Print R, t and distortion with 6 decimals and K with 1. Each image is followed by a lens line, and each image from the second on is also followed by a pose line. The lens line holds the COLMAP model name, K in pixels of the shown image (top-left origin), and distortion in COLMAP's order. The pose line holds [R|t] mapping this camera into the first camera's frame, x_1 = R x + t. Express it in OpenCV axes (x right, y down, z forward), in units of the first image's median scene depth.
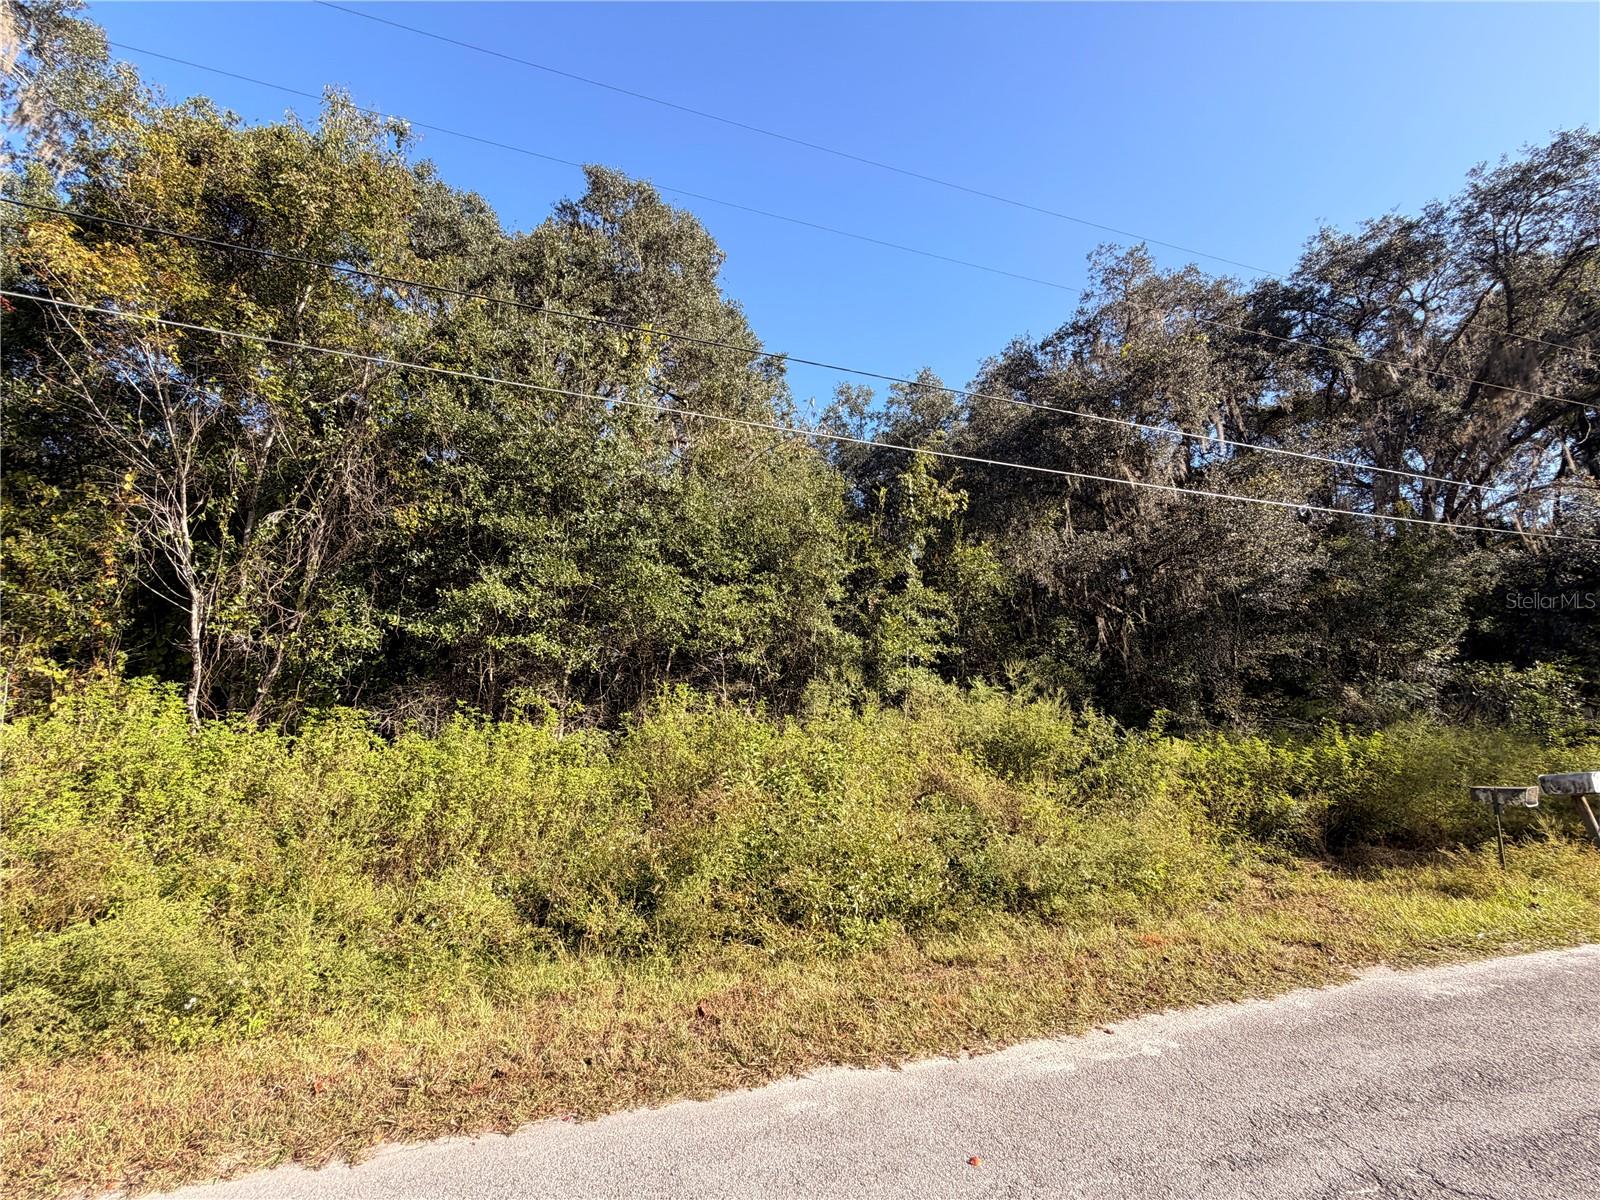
lens RADIAL K [[636.4, 0, 795.4], [0, 636.4, 602.9], [0, 0, 1]] dist [0.000351, 0.000060]
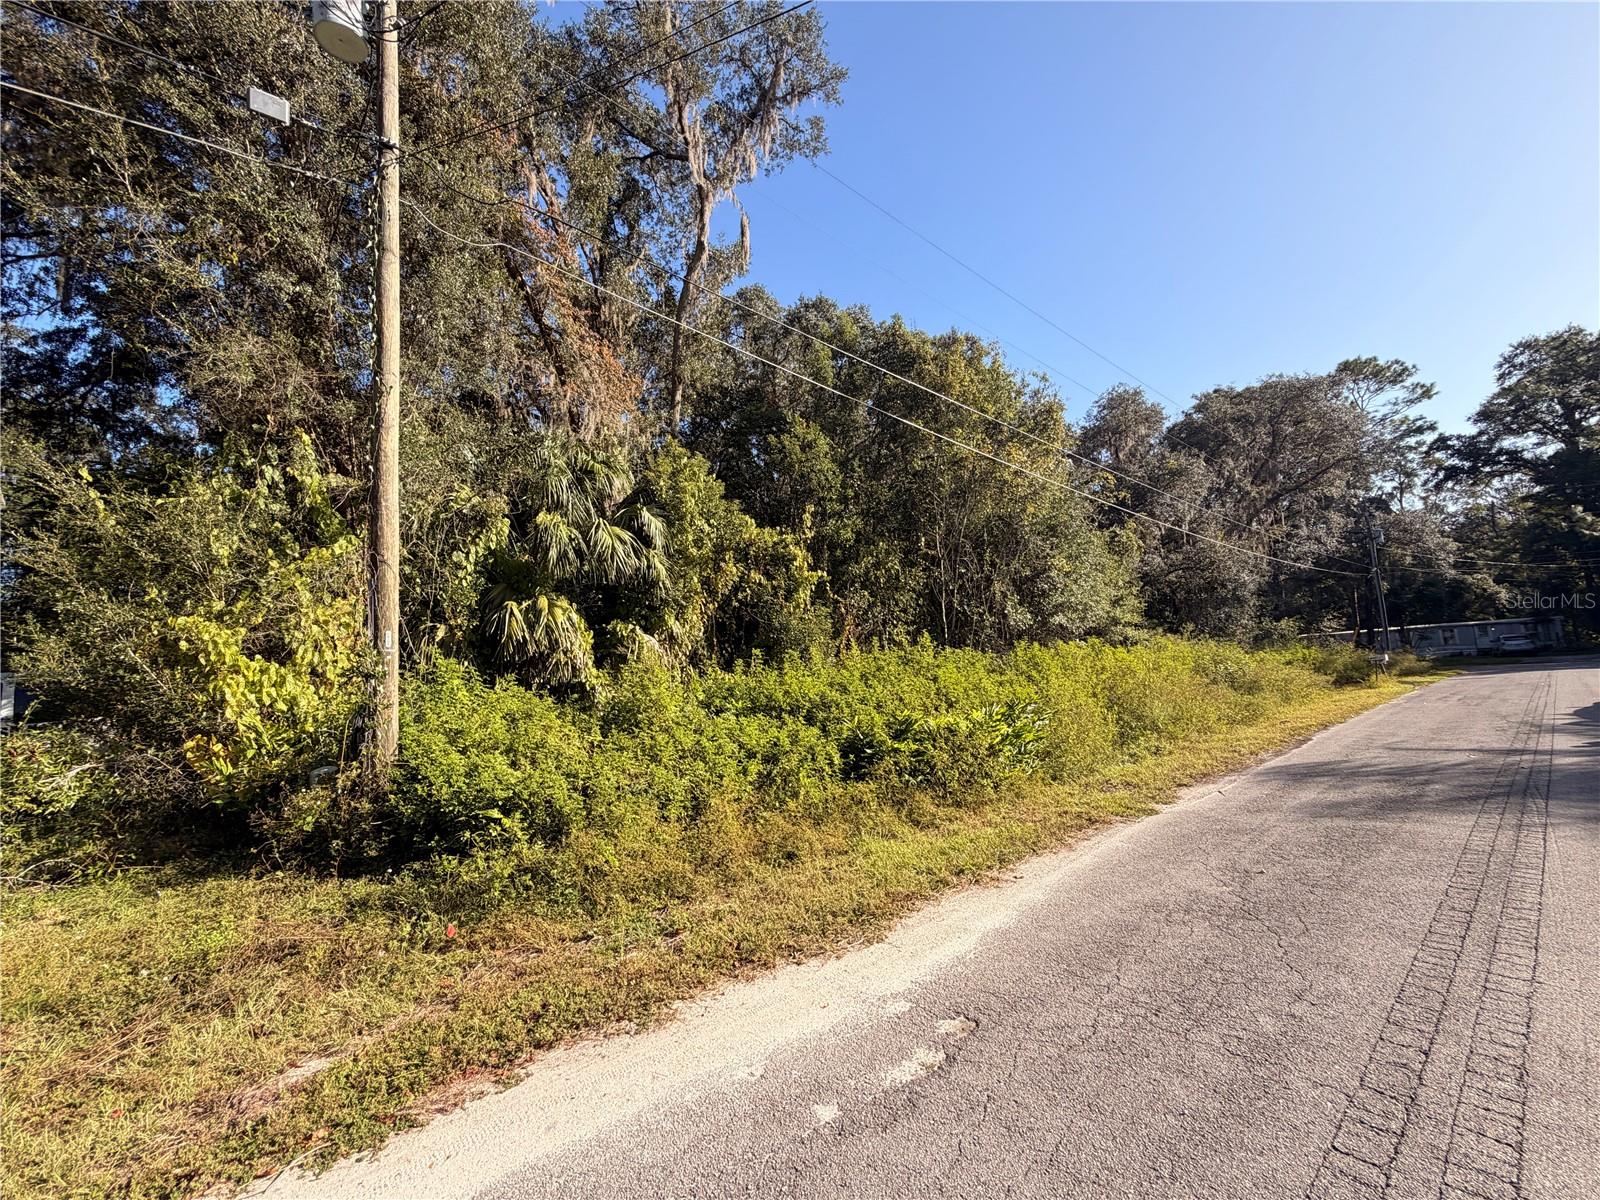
lens RADIAL K [[646.3, 0, 798.3], [0, 646.3, 604.1], [0, 0, 1]] dist [-0.001398, 0.000098]
pose [[0.920342, -0.008345, 0.391025, -1.099802], [-0.020412, 0.997385, 0.069327, -0.066924], [-0.390581, -0.071786, 0.917765, -0.340173]]
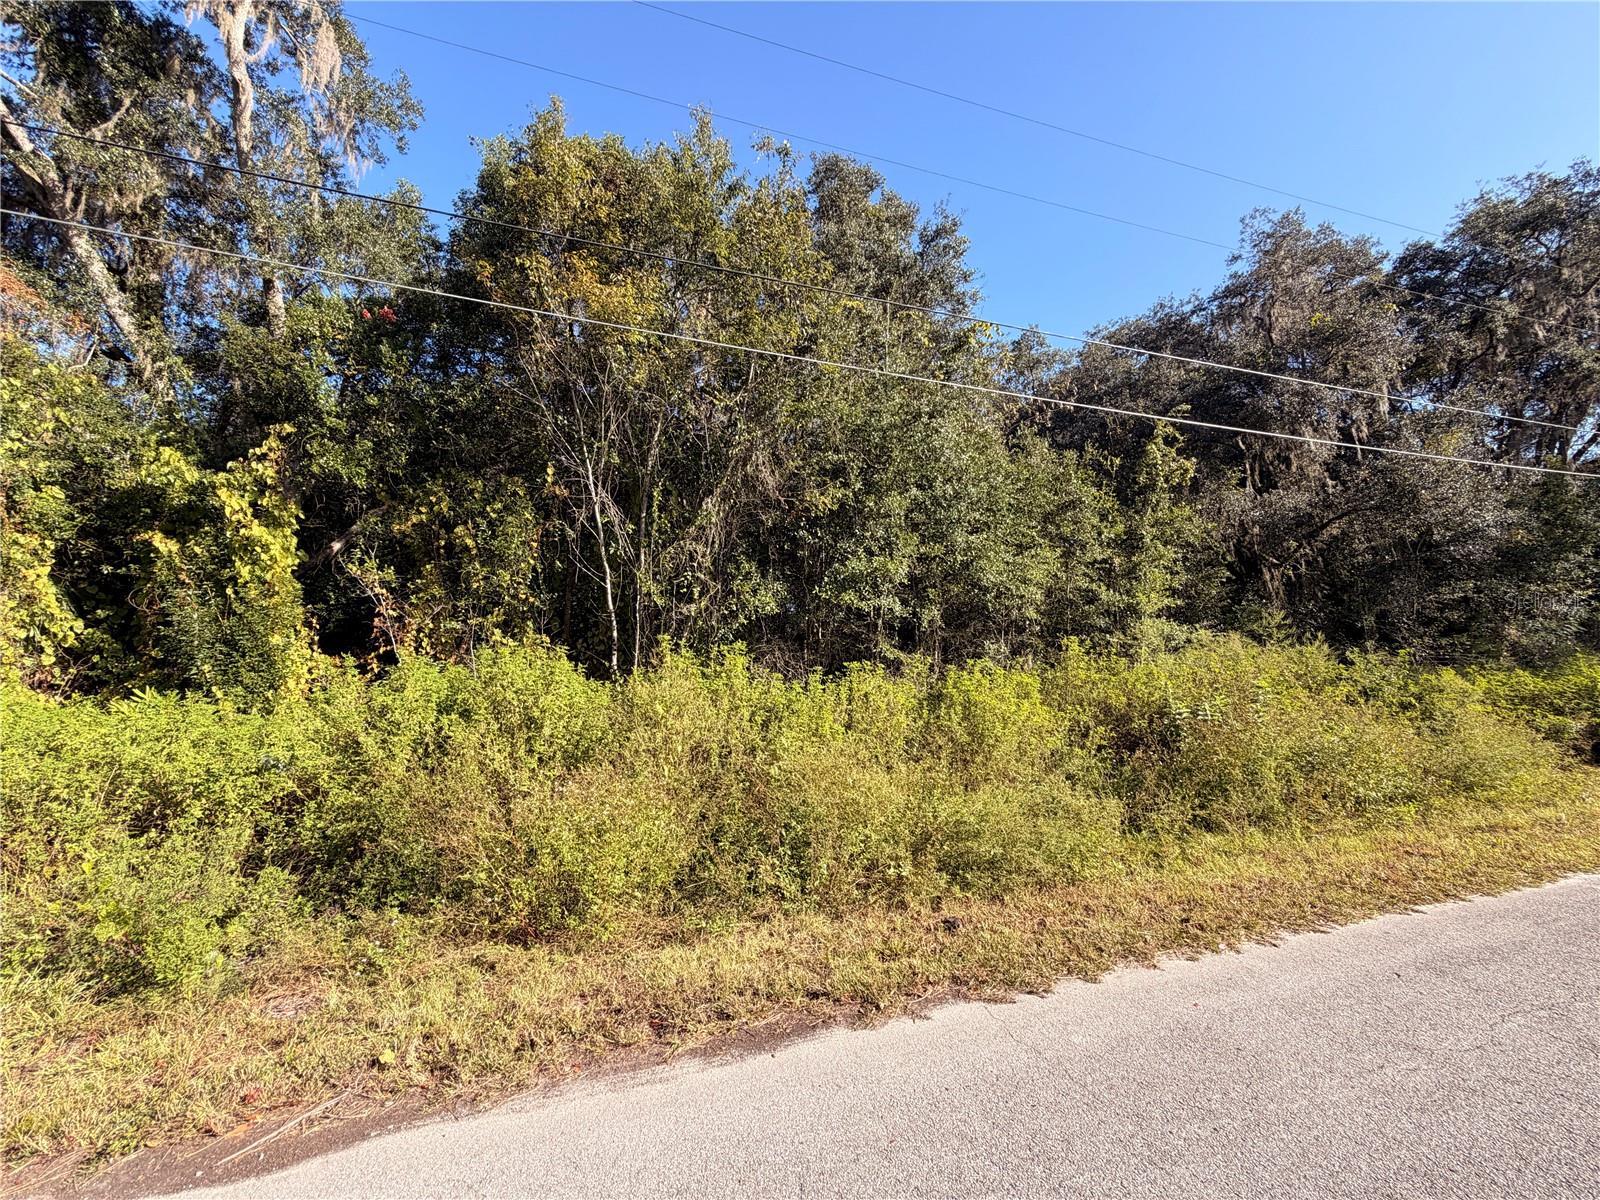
lens RADIAL K [[636.4, 0, 795.4], [0, 636.4, 602.9], [0, 0, 1]] dist [0.000351, 0.000060]
pose [[0.999687, -0.024899, 0.002338, -0.316396], [0.024659, 0.996982, 0.073618, -0.017451], [-0.004164, -0.073537, 0.997284, -0.088613]]
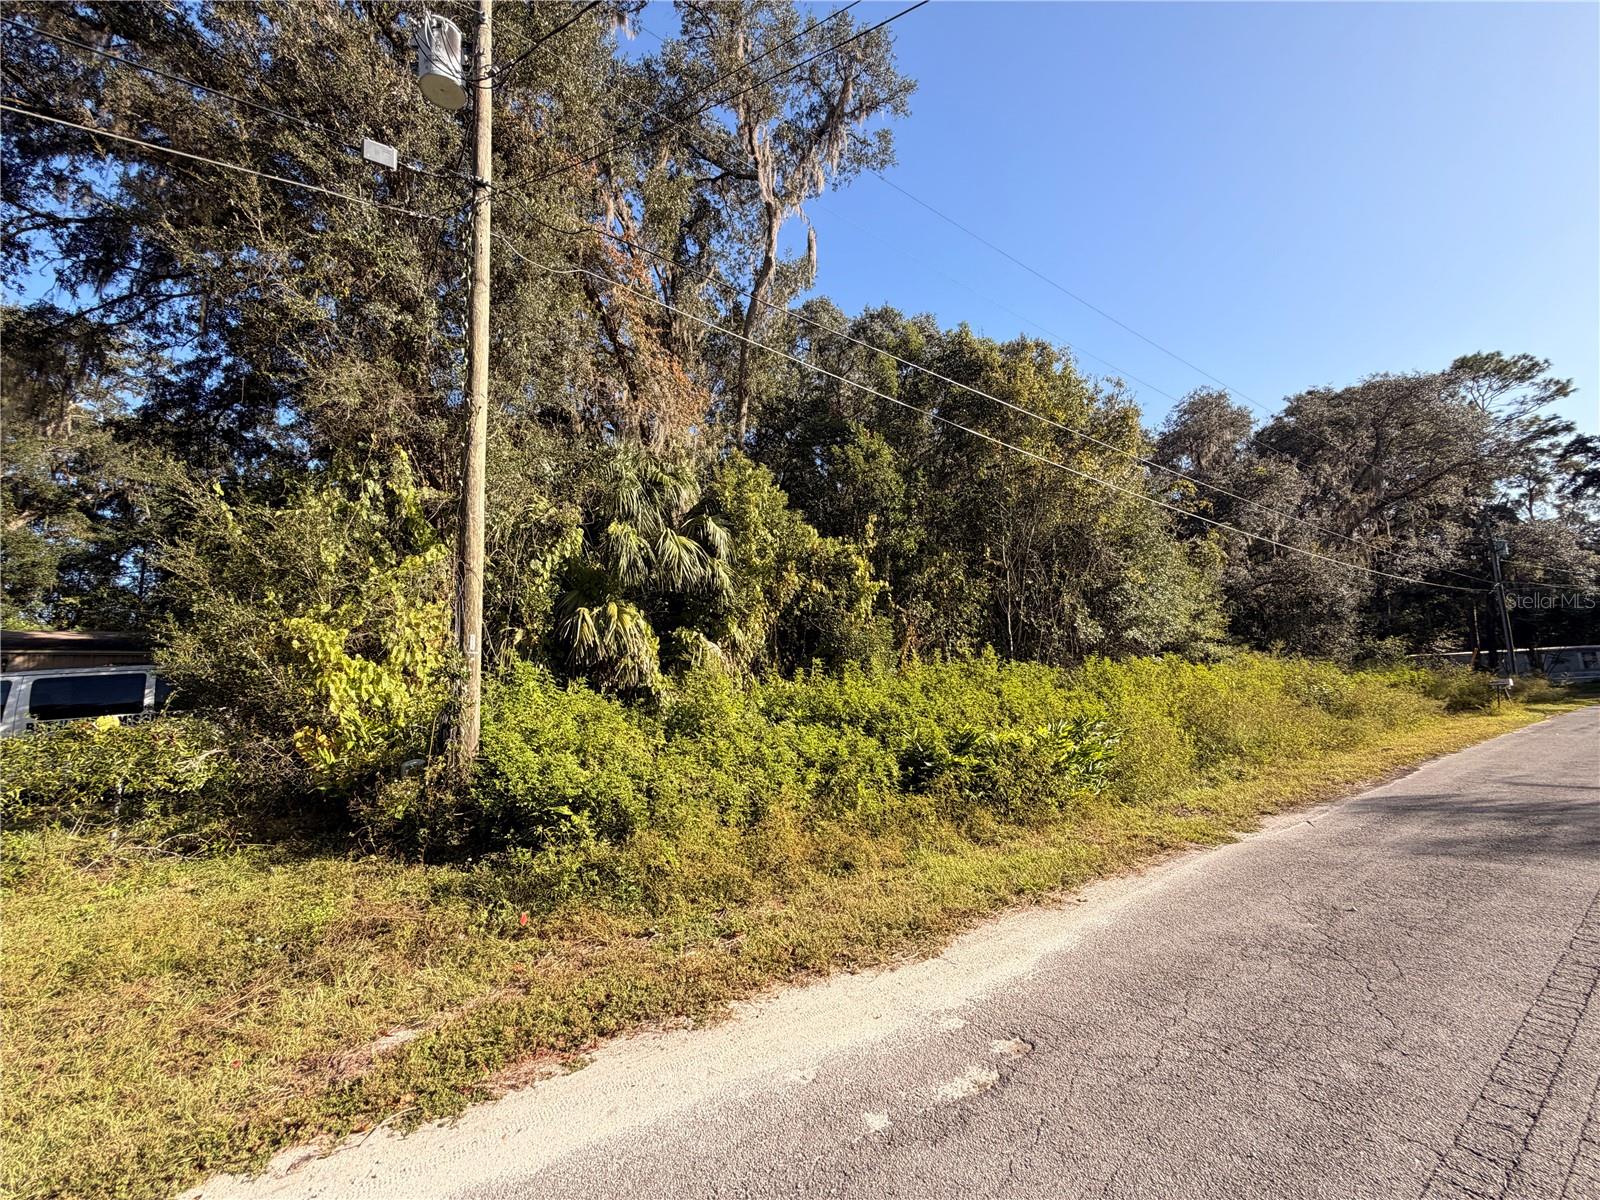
lens RADIAL K [[646.6, 0, 796.5], [0, 646.6, 604.2], [0, 0, 1]] dist [-0.000618, -0.000043]
pose [[0.954371, 0.009402, 0.298476, -1.100389], [-0.028115, 0.997894, 0.058462, -0.068172], [-0.297298, -0.064186, 0.952625, -0.344199]]
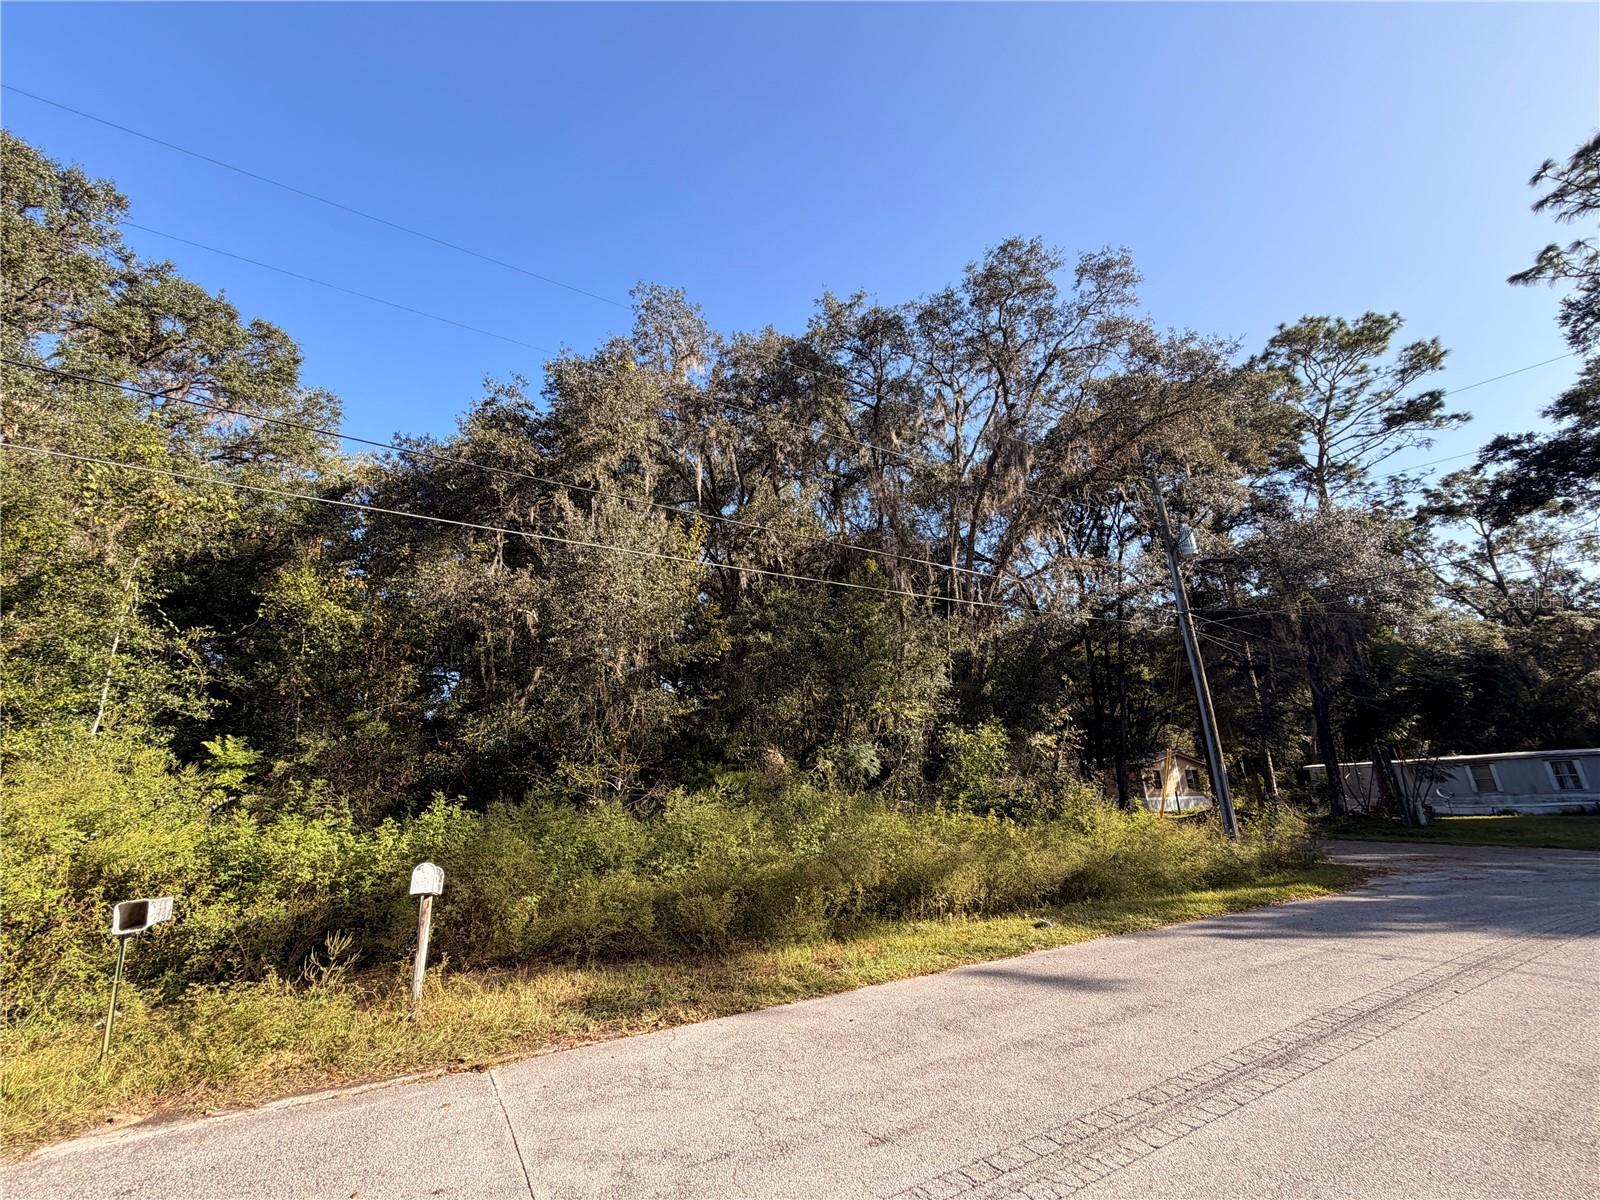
lens RADIAL K [[633.2, 0, 797.6], [0, 633.2, 603.8], [0, 0, 1]] dist [-0.003070, 0.000547]
pose [[0.972809, 0.046484, 0.226896, 0.542243], [-0.022774, 0.994103, -0.106018, 0.014153], [-0.230486, 0.097968, 0.968131, 0.070766]]
